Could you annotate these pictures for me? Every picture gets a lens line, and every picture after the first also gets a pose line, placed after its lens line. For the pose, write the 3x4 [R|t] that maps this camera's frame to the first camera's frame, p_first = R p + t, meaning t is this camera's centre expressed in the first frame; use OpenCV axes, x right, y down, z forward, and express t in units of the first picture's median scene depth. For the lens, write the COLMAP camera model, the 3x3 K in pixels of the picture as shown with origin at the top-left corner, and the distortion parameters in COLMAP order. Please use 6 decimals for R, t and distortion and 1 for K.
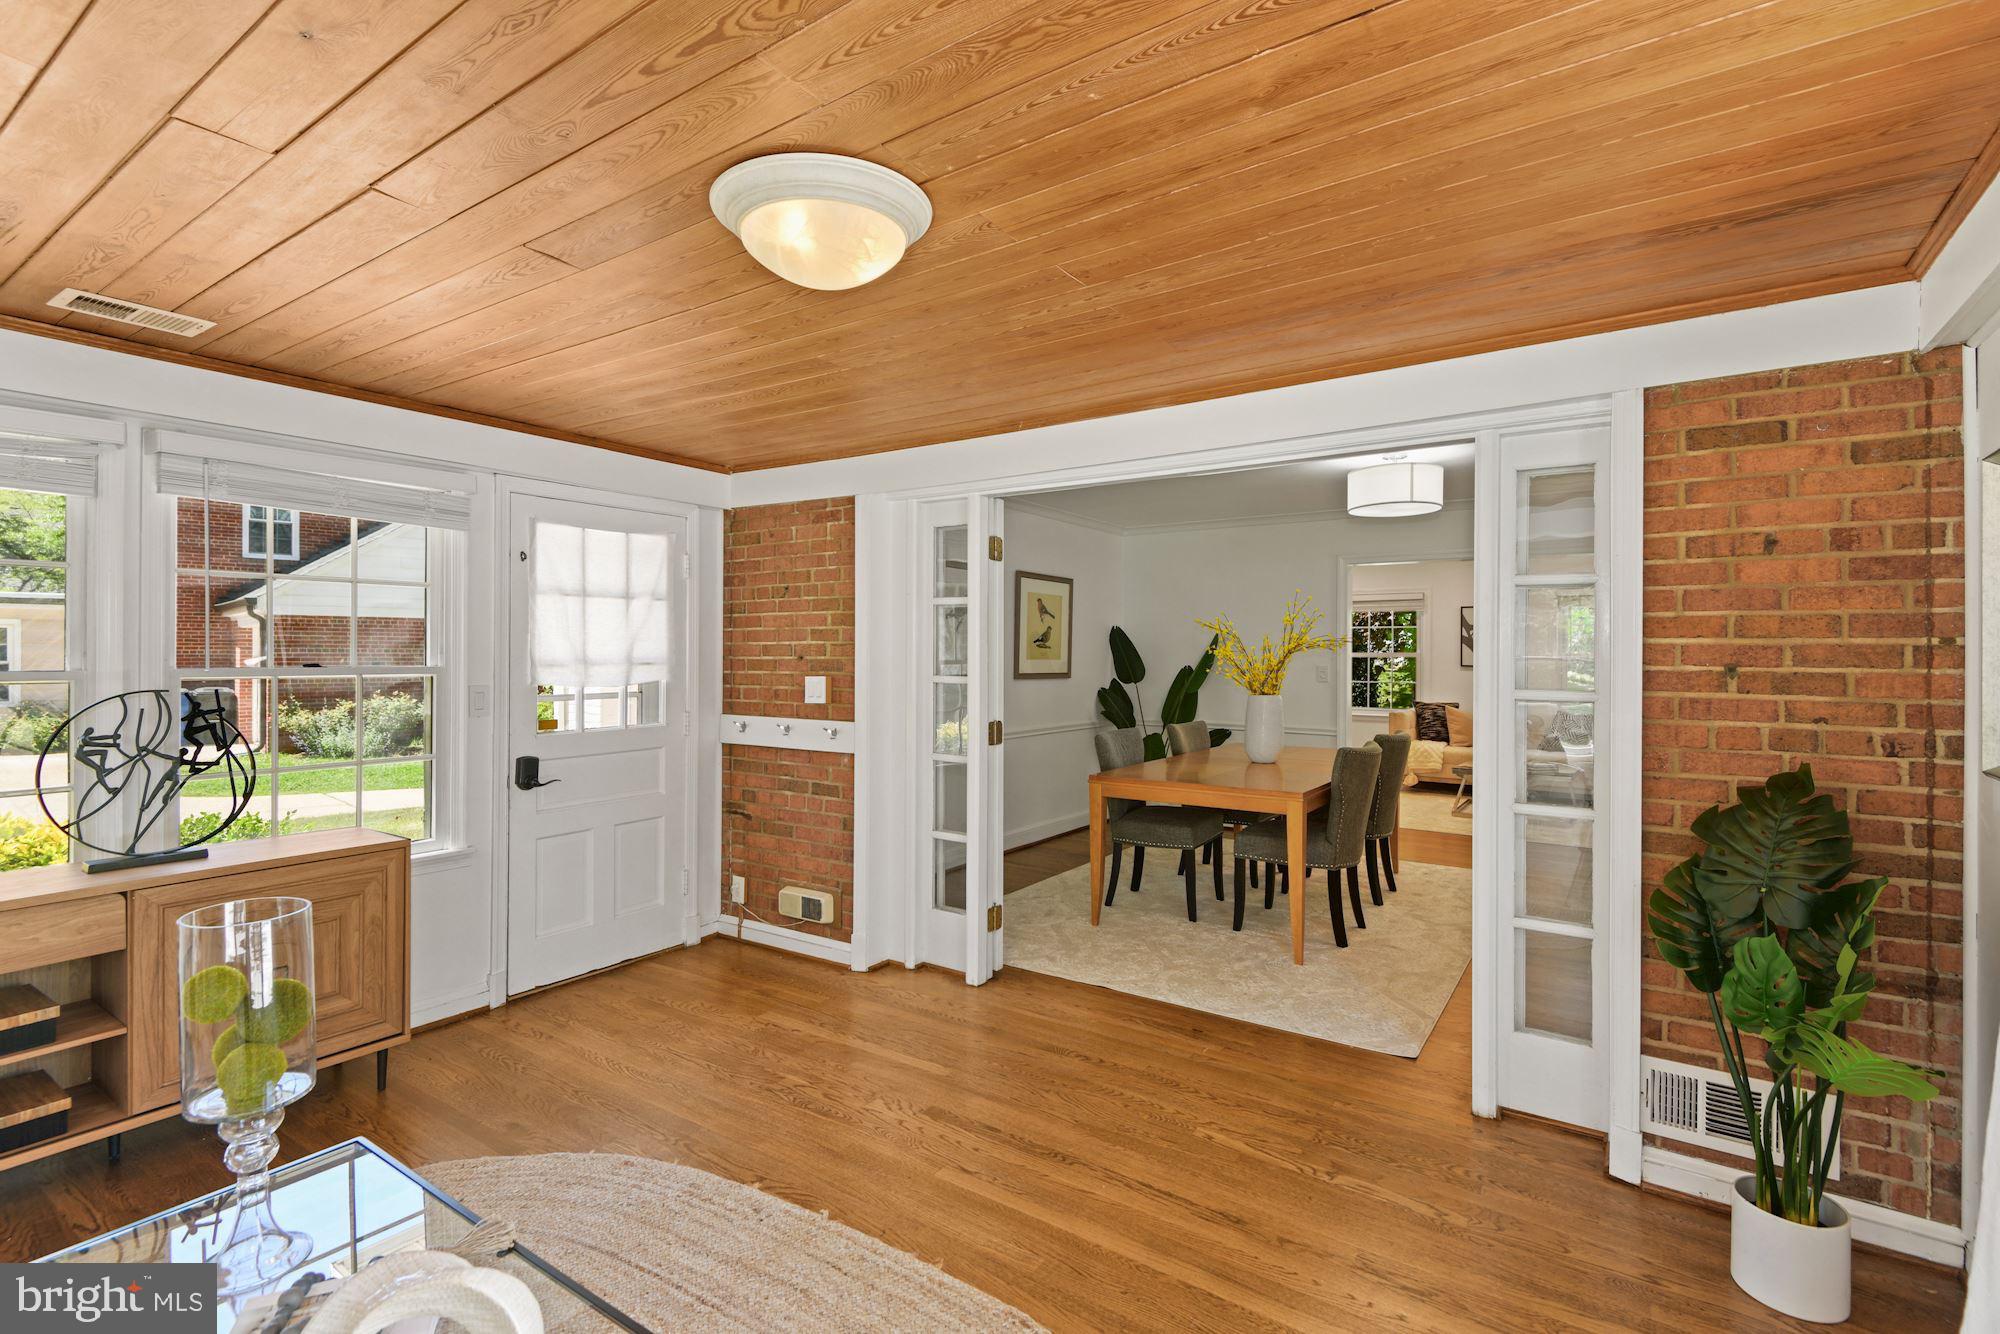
lens RADIAL K [[924.5, 0, 1012.2], [0, 924.5, 652.3], [0, 0, 1]] dist [0.000304, -0.000713]
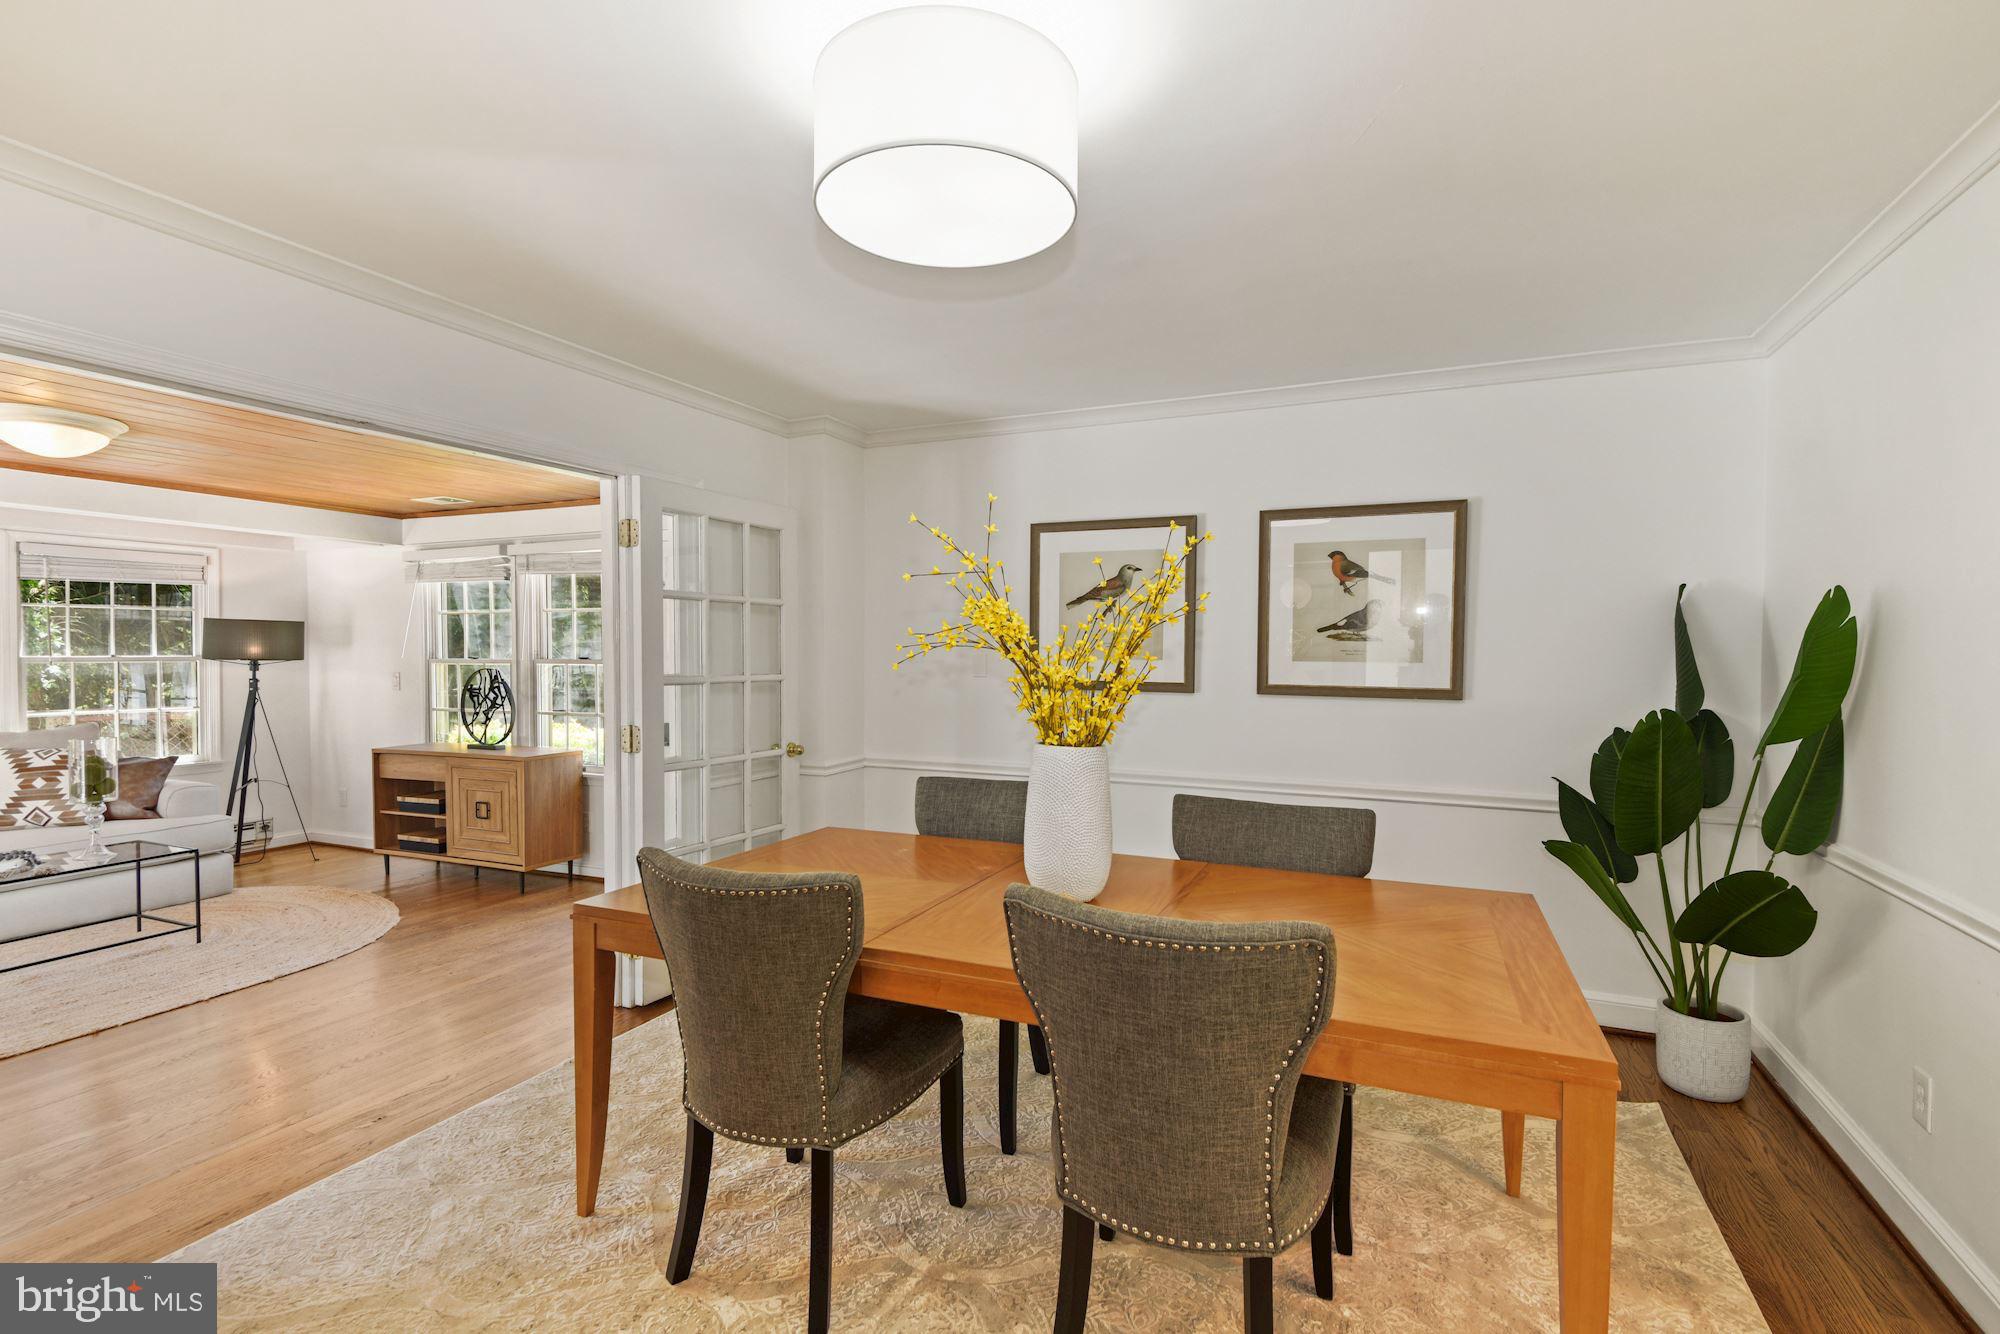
lens RADIAL K [[935.8, 0, 997.4], [0, 935.8, 672.7], [0, 0, 1]] dist [-0.000457, -0.001646]
pose [[0.167535, 0.021713, -0.985627, 0.560785], [-0.000618, 0.999760, 0.021919, 0.002189], [0.985866, -0.003063, 0.167508, 0.731187]]
